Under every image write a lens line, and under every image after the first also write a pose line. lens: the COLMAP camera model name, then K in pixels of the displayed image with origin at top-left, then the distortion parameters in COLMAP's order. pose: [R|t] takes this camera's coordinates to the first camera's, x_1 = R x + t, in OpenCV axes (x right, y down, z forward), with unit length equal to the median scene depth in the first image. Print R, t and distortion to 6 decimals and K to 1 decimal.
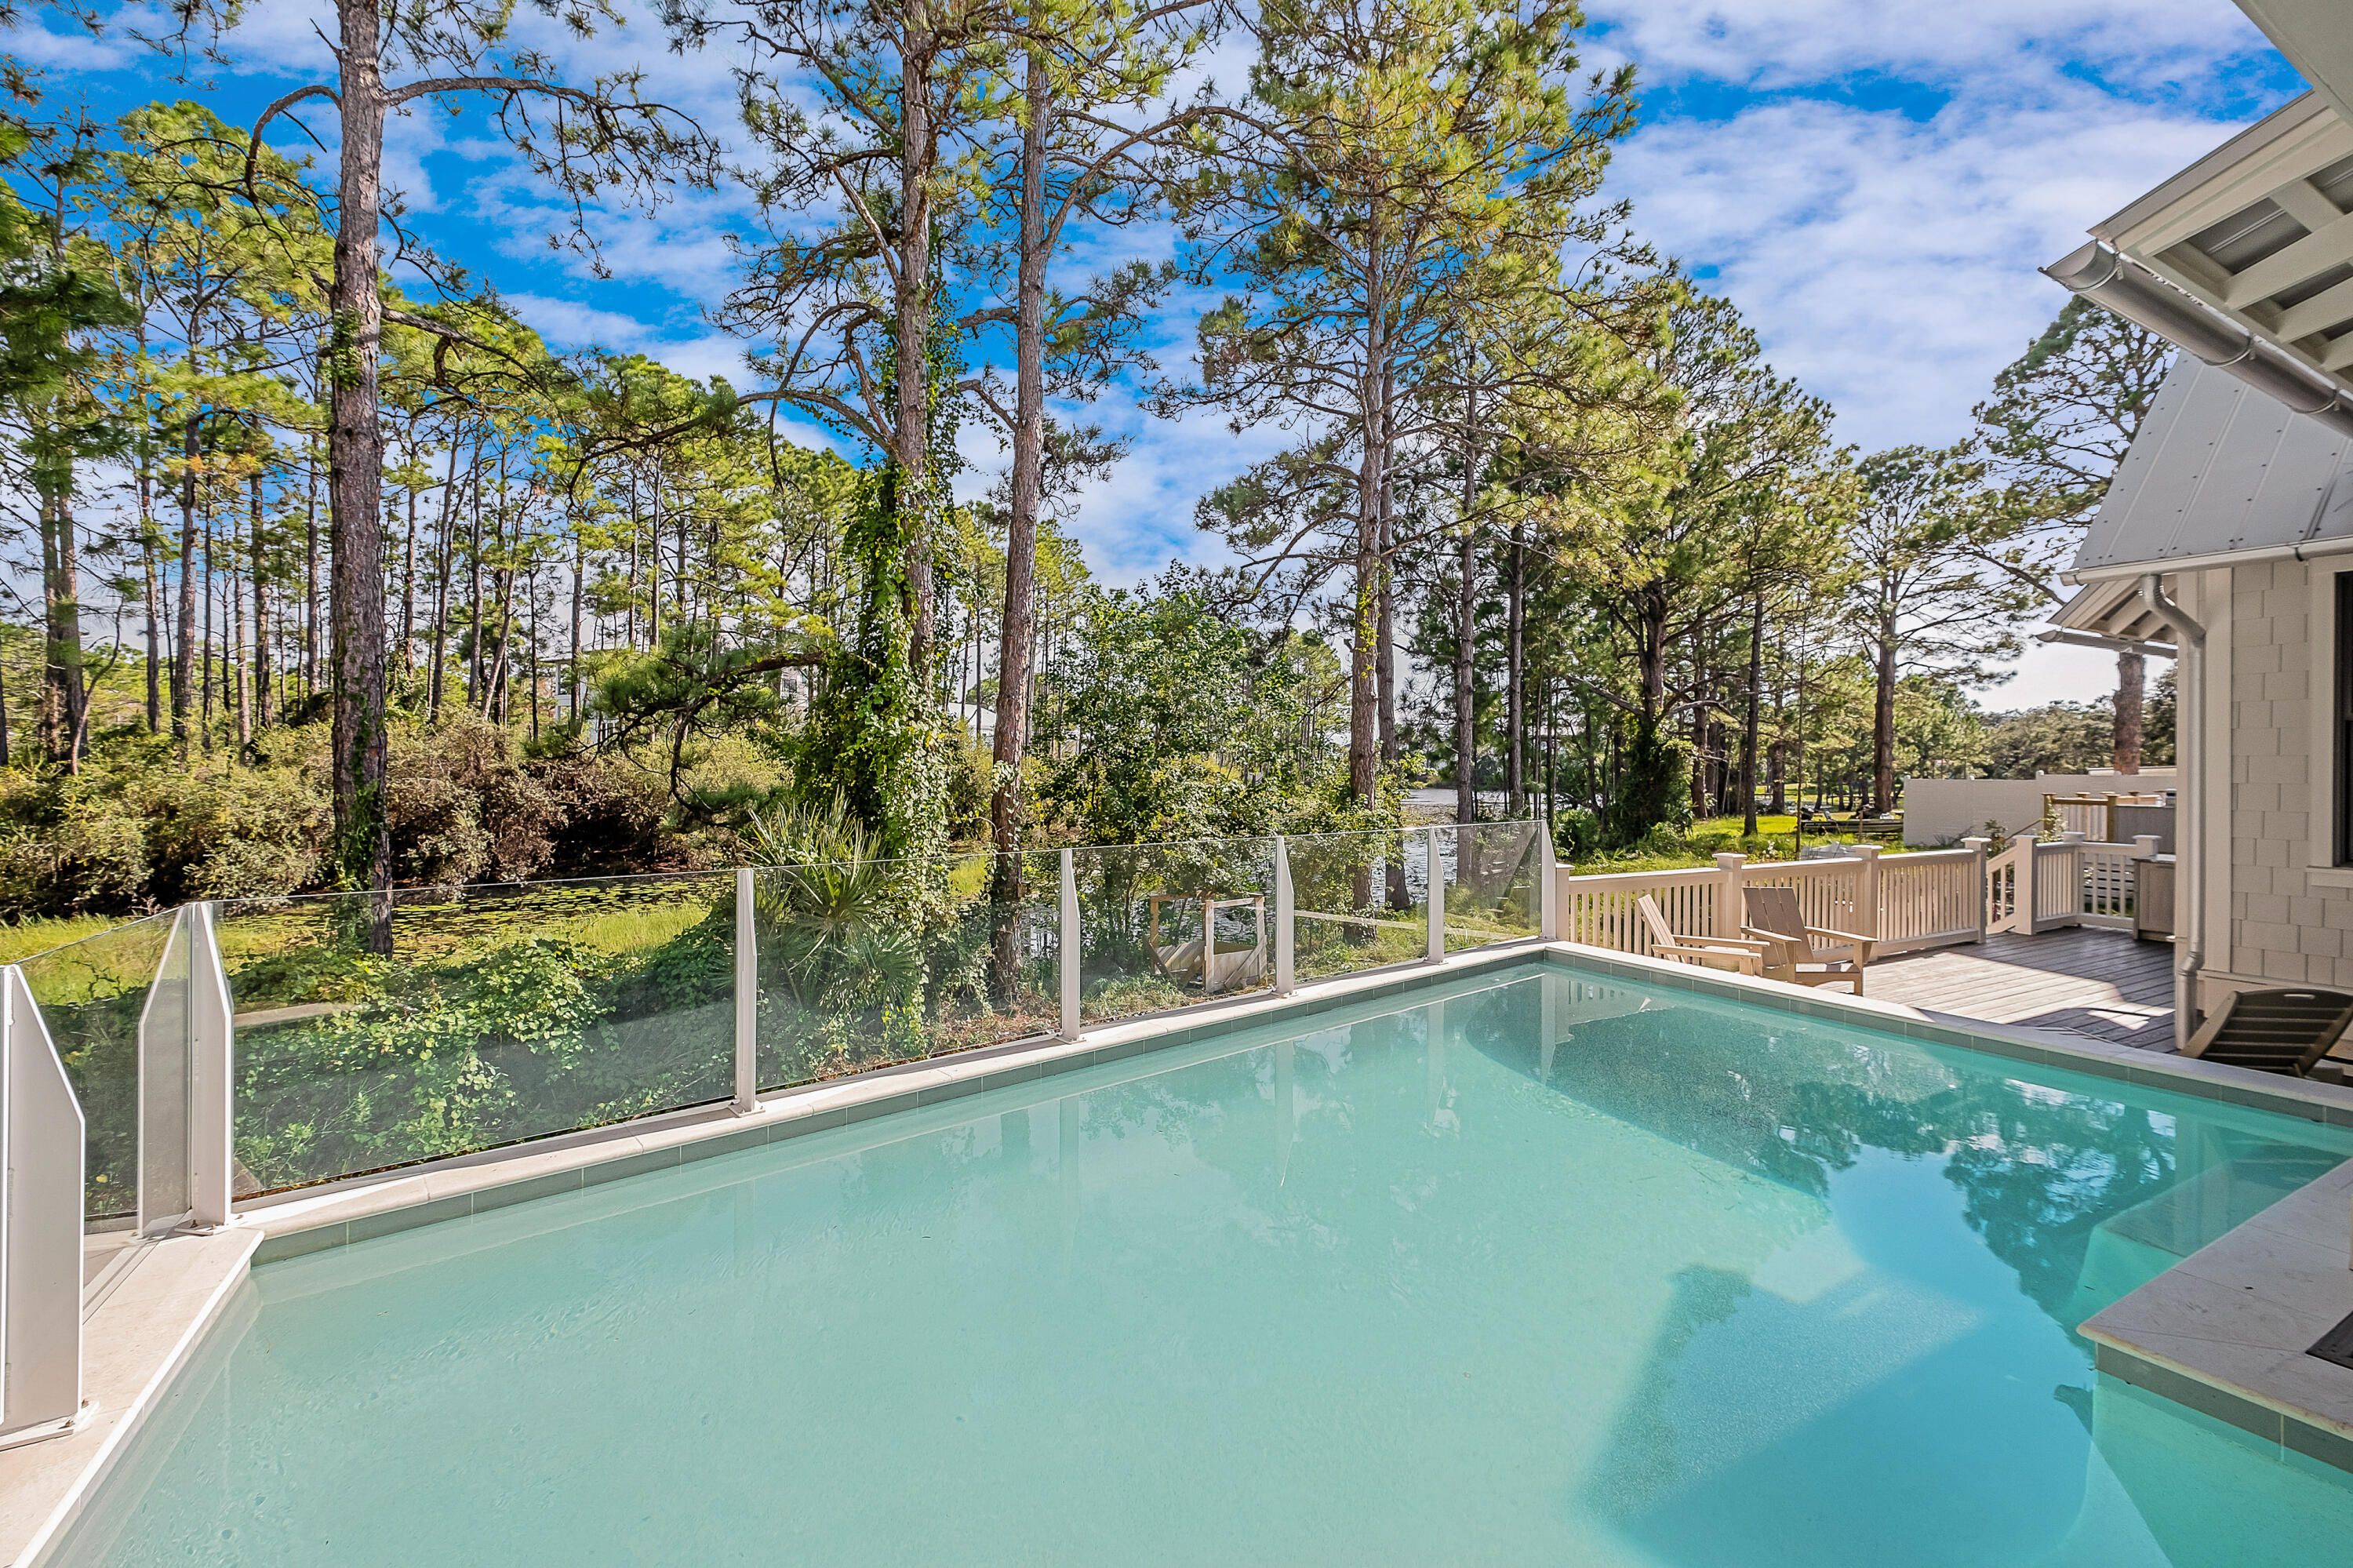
lens RADIAL K [[1016.8, 0, 1186.6], [0, 1016.8, 774.7], [0, 0, 1]] dist [0.000102, -0.000427]
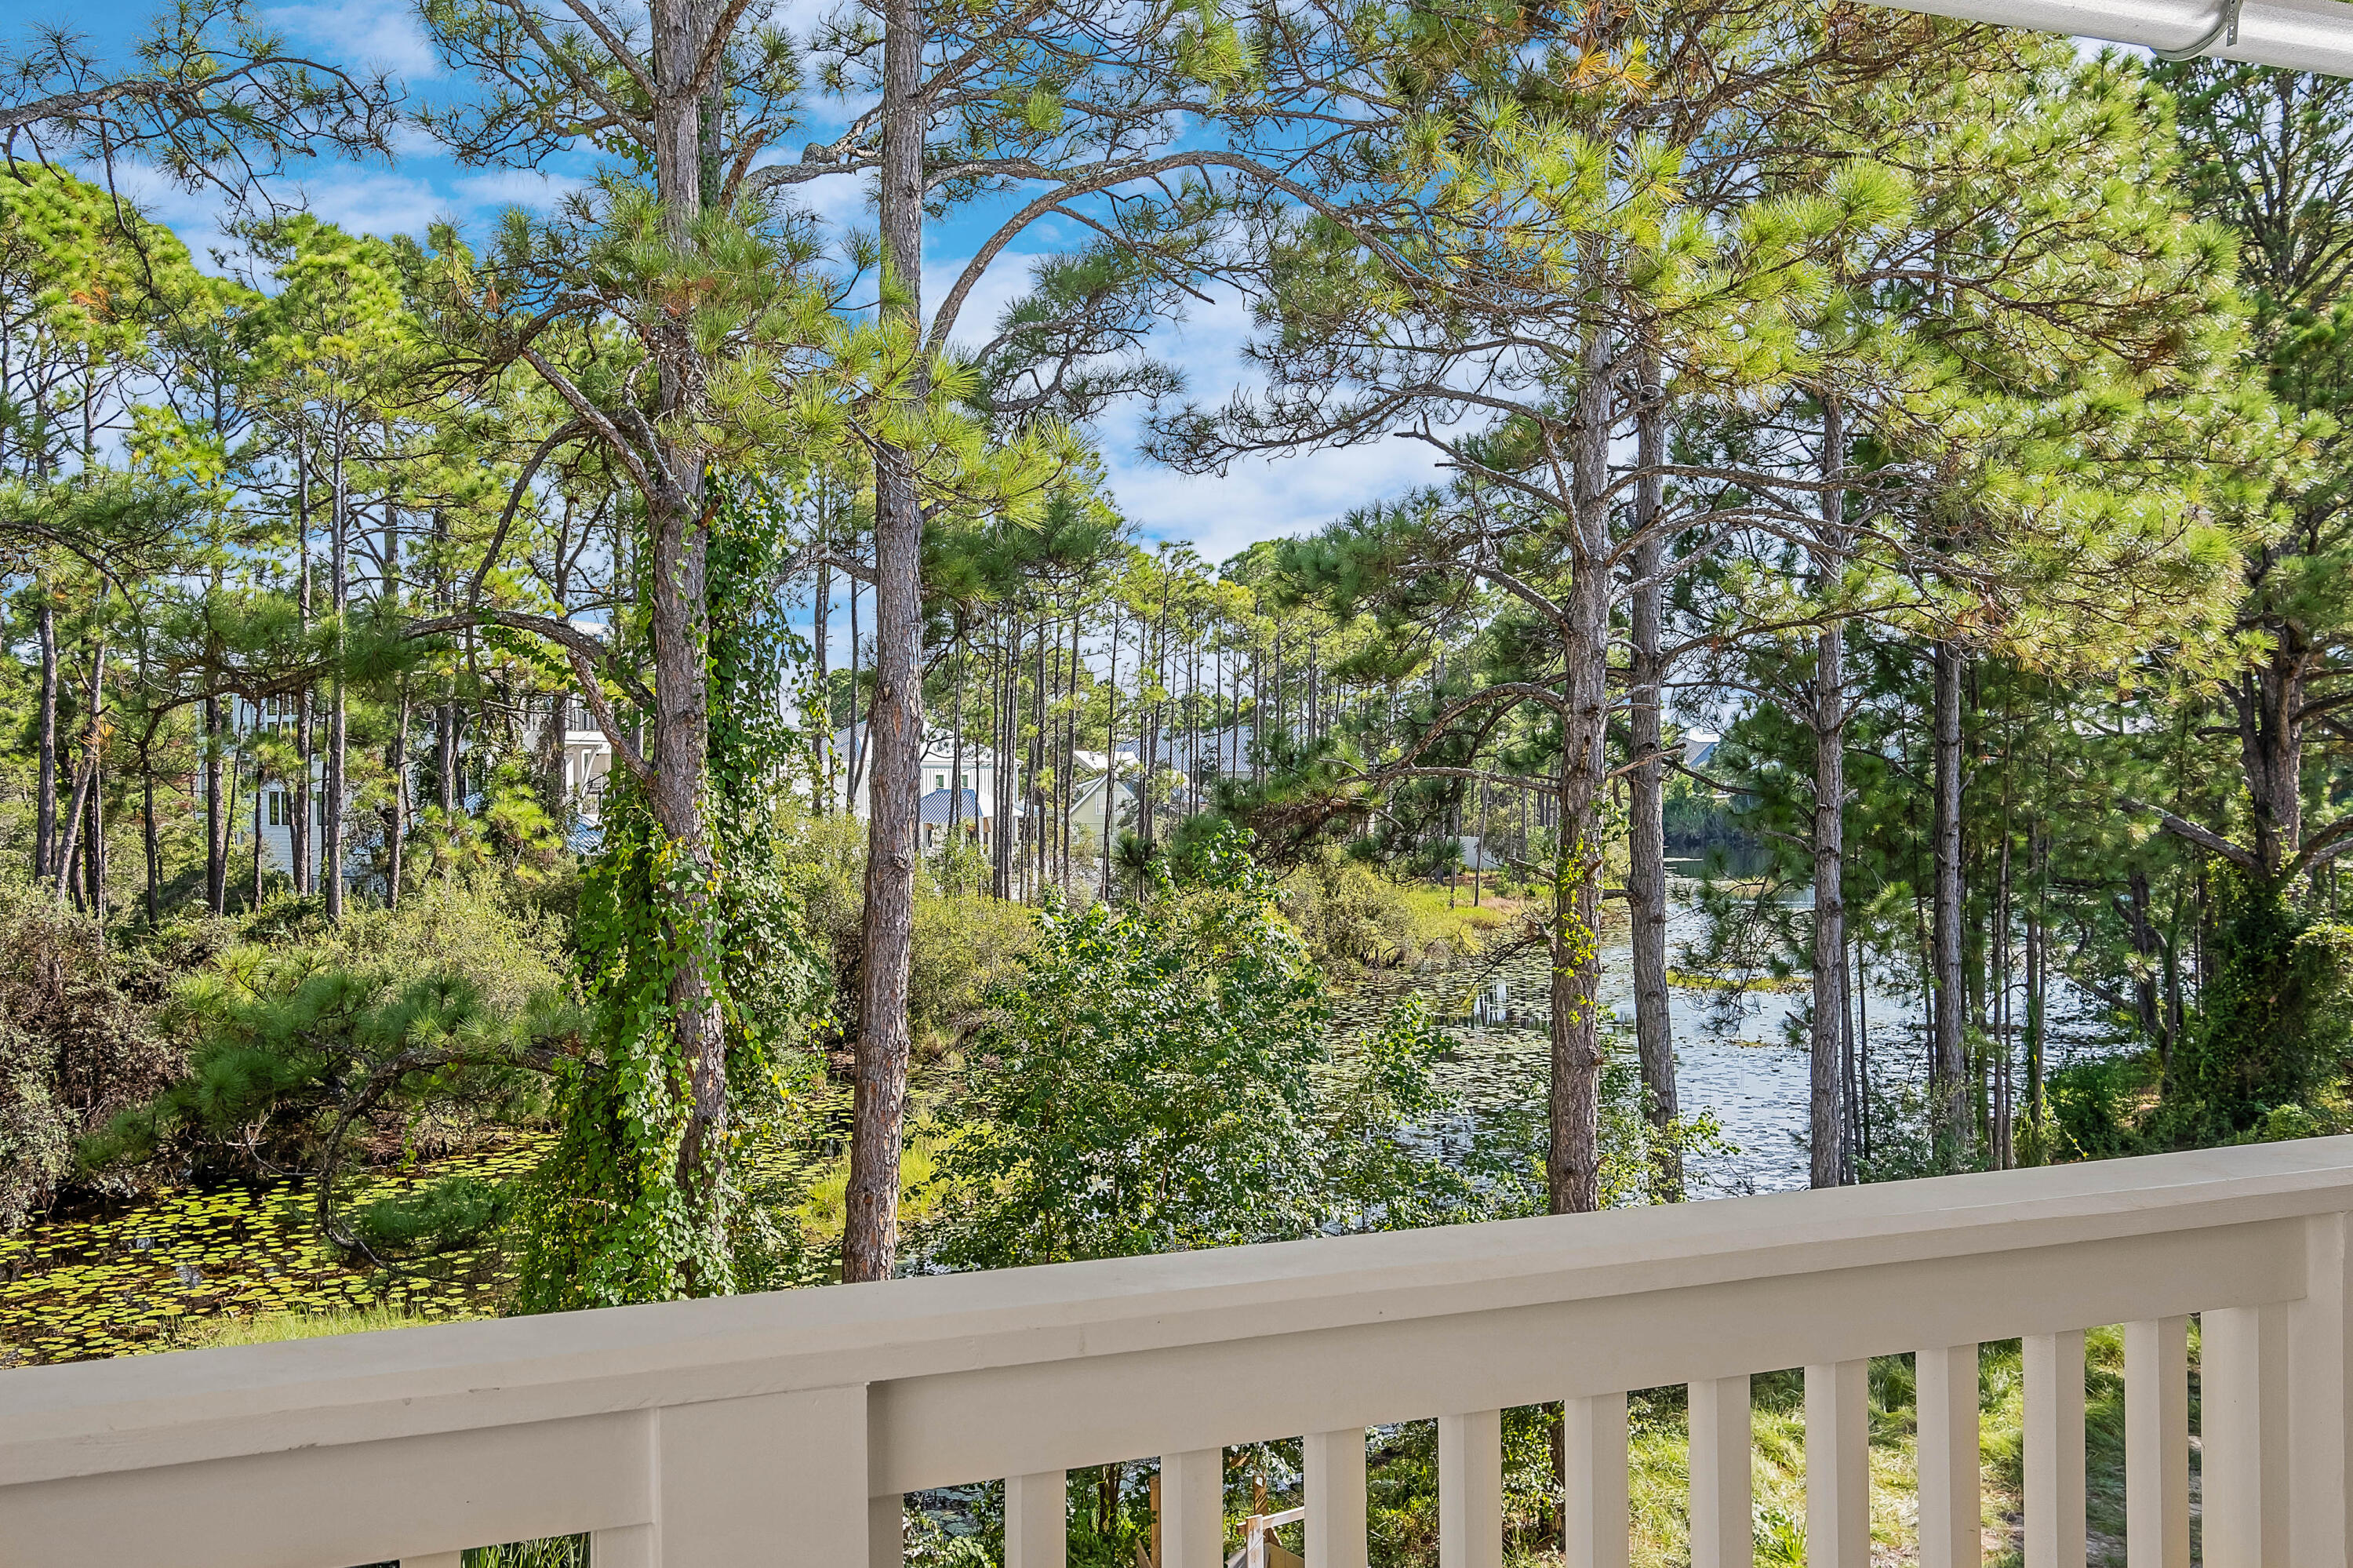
lens RADIAL K [[1917.7, 0, 1028.1], [0, 1917.7, 843.8], [0, 0, 1]] dist [0.056303, -0.001051]
pose [[0.987238, -0.008138, -0.159044, 0.040182], [0.012134, 0.999634, 0.024175, -0.147534], [0.158790, -0.025797, 0.986975, -0.004820]]
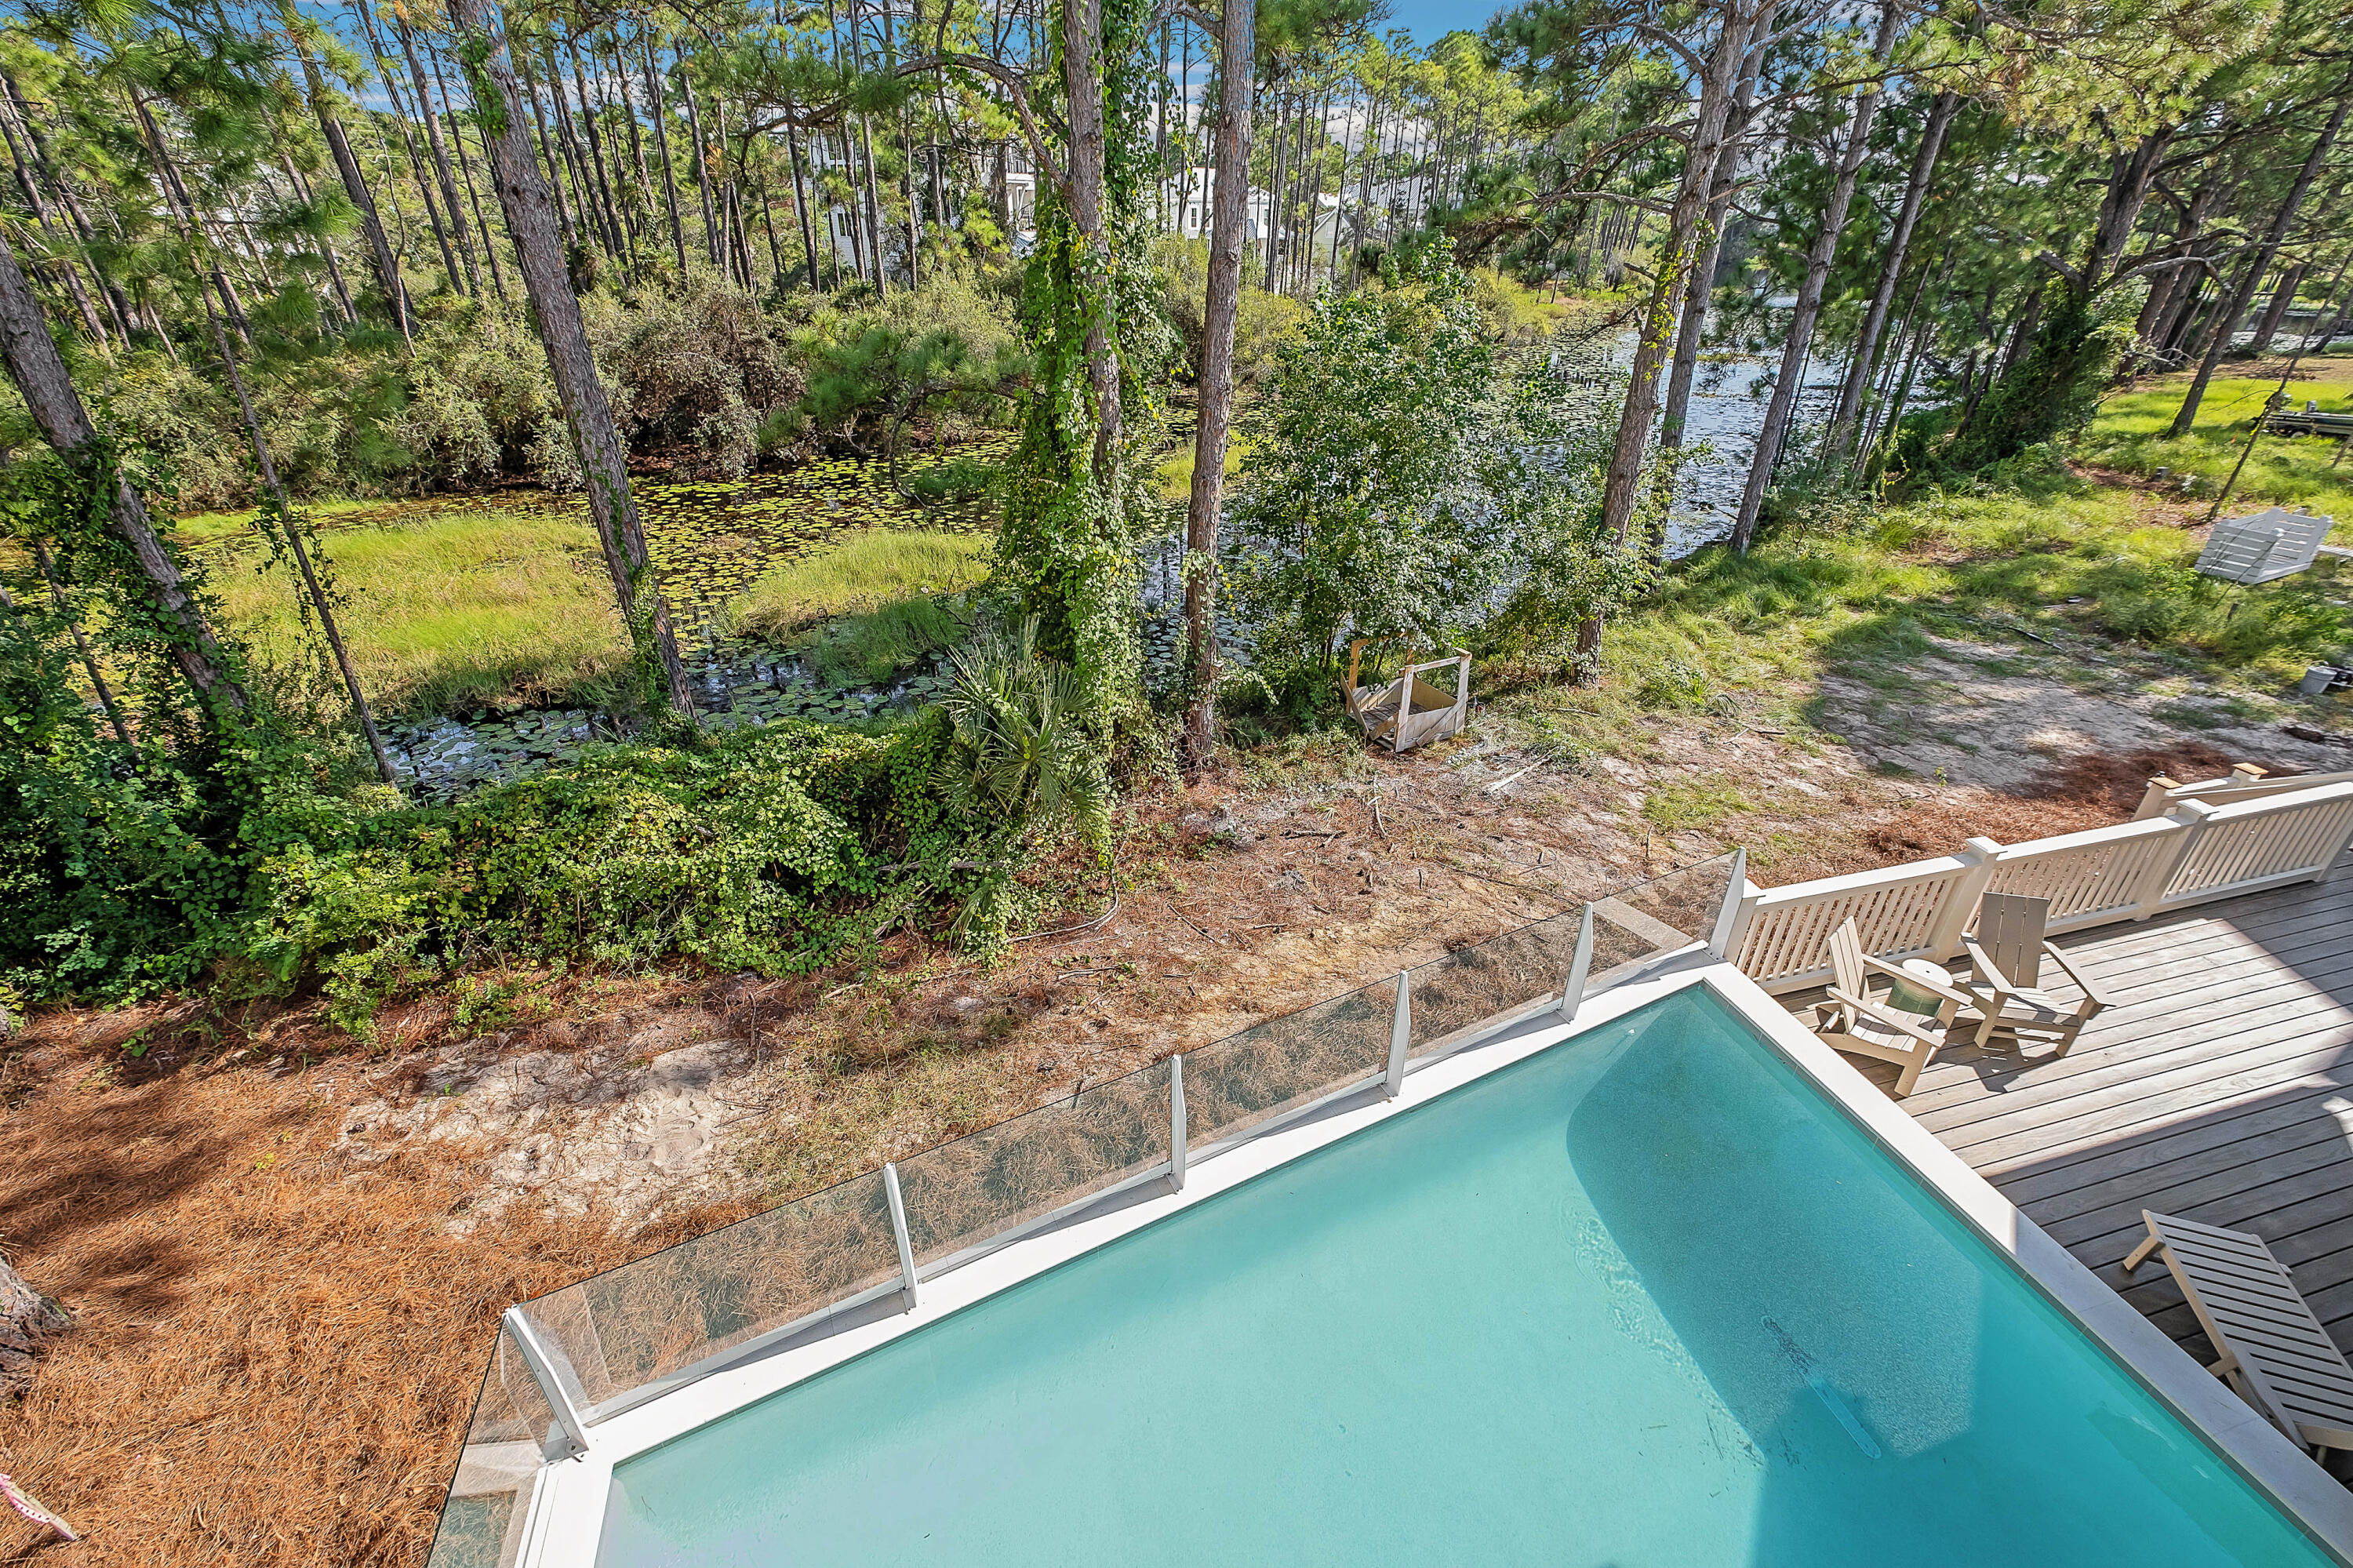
lens RADIAL K [[1008.4, 0, 1185.4], [0, 1008.4, 789.4], [0, 0, 1]] dist [0.007167, -0.000295]
pose [[0.970378, 0.118509, -0.210529, 0.018342], [-0.001053, 0.873489, 0.486842, -0.141185], [0.241590, -0.472199, 0.847739, 0.043436]]
